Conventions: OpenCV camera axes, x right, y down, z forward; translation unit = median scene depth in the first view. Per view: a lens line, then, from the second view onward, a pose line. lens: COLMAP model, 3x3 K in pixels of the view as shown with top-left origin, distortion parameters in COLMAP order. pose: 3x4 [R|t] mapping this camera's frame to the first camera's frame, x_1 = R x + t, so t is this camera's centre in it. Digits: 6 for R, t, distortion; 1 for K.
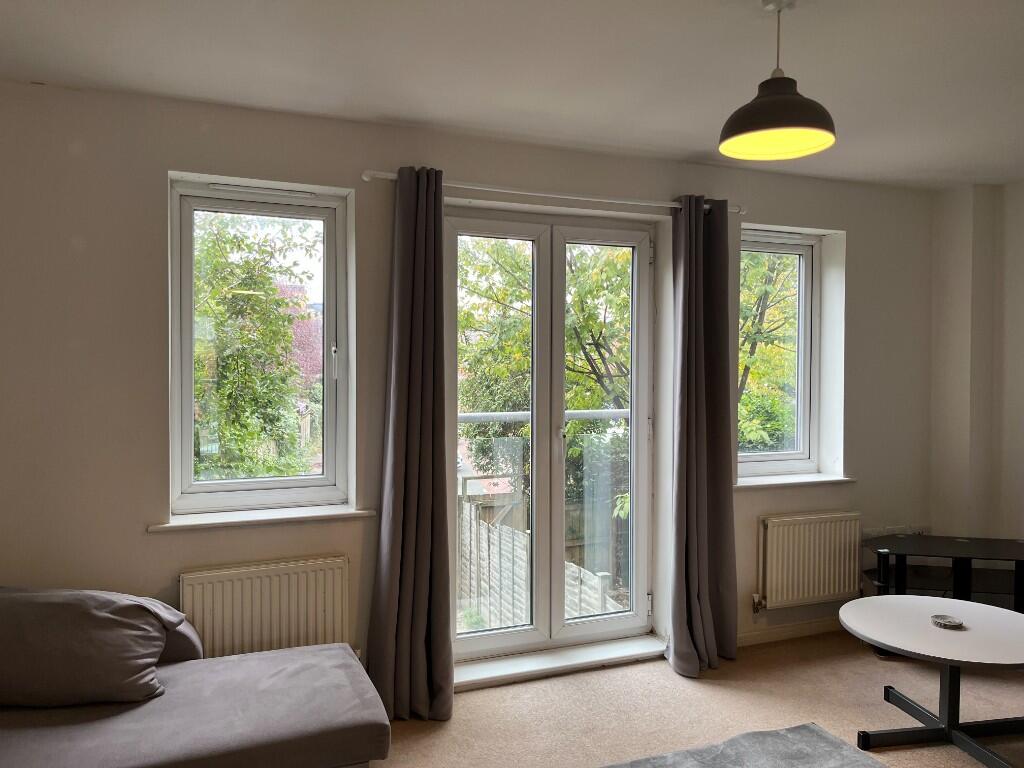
lens RADIAL K [[775.6, 0, 512.0], [0, 775.6, 377.9], [0, 0, 1]] dist [0.062958, -0.085654]
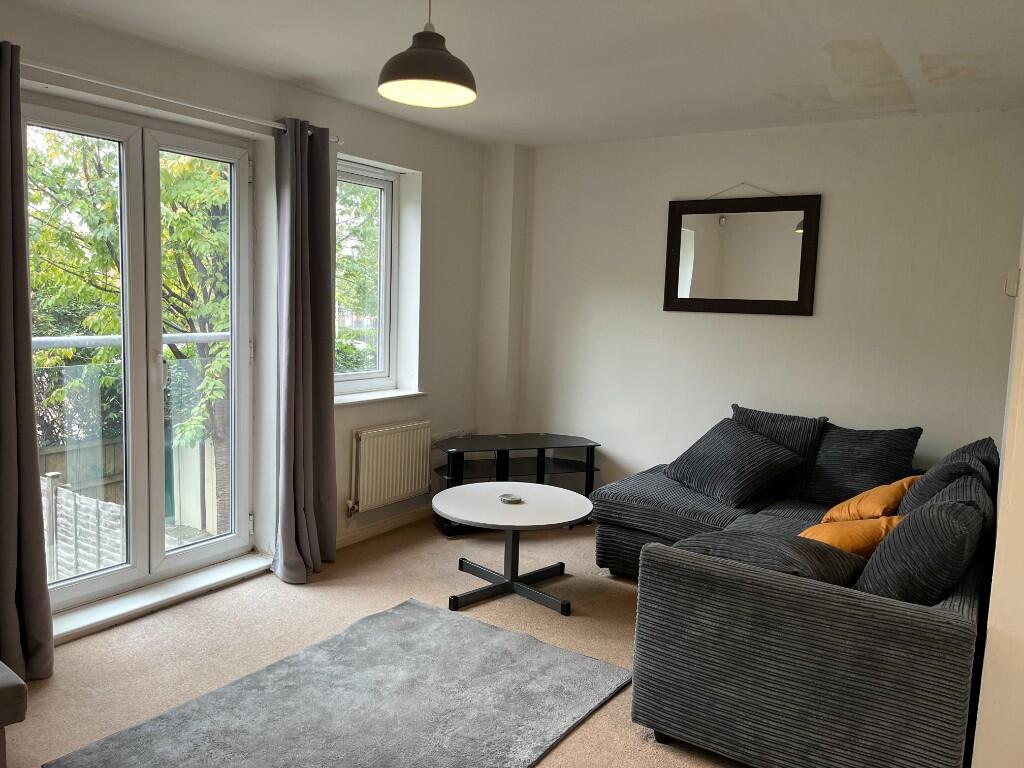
lens RADIAL K [[775.6, 0, 509.5], [0, 775.6, 375.9], [0, 0, 1]] dist [0.062958, -0.085654]
pose [[0.827128, -0.035163, 0.560912, -0.123012], [-0.017507, 0.995944, 0.088251, 0.002468], [-0.561740, -0.082814, 0.823158, -0.012032]]
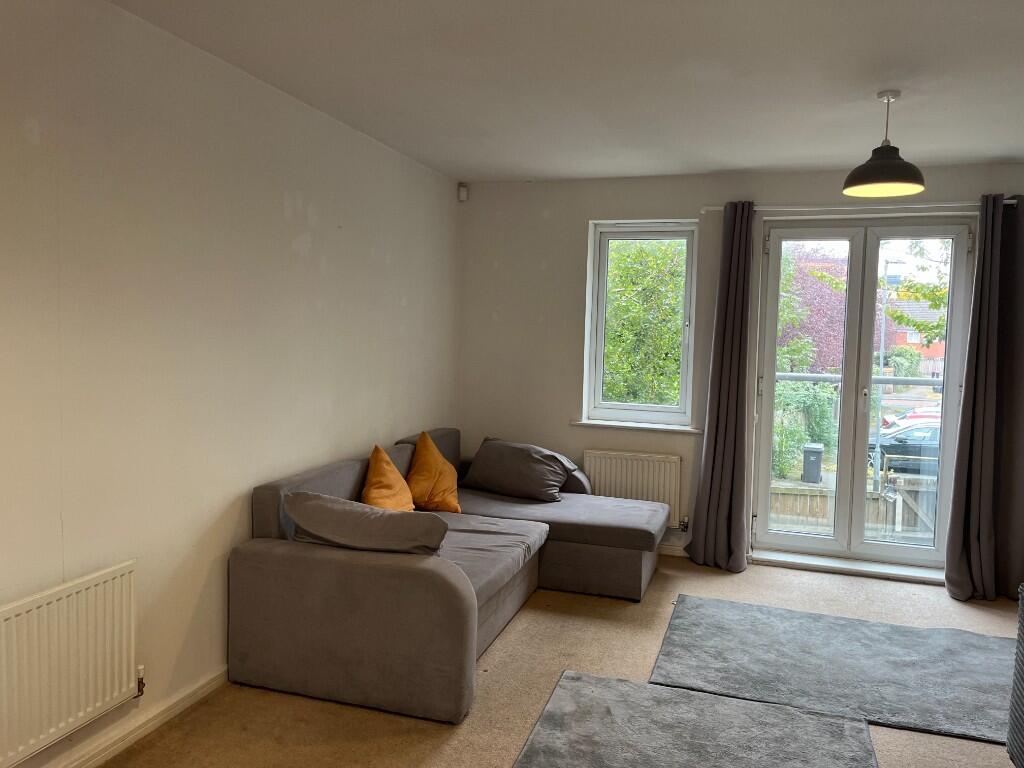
lens RADIAL K [[775.6, 0, 509.8], [0, 775.6, 382.0], [0, 0, 1]] dist [0.062958, -0.085654]
pose [[0.764555, 0.058738, -0.641877, 0.462018], [-0.036449, 0.998186, 0.047929, 0.015207], [0.643528, -0.013248, 0.765308, -0.370593]]
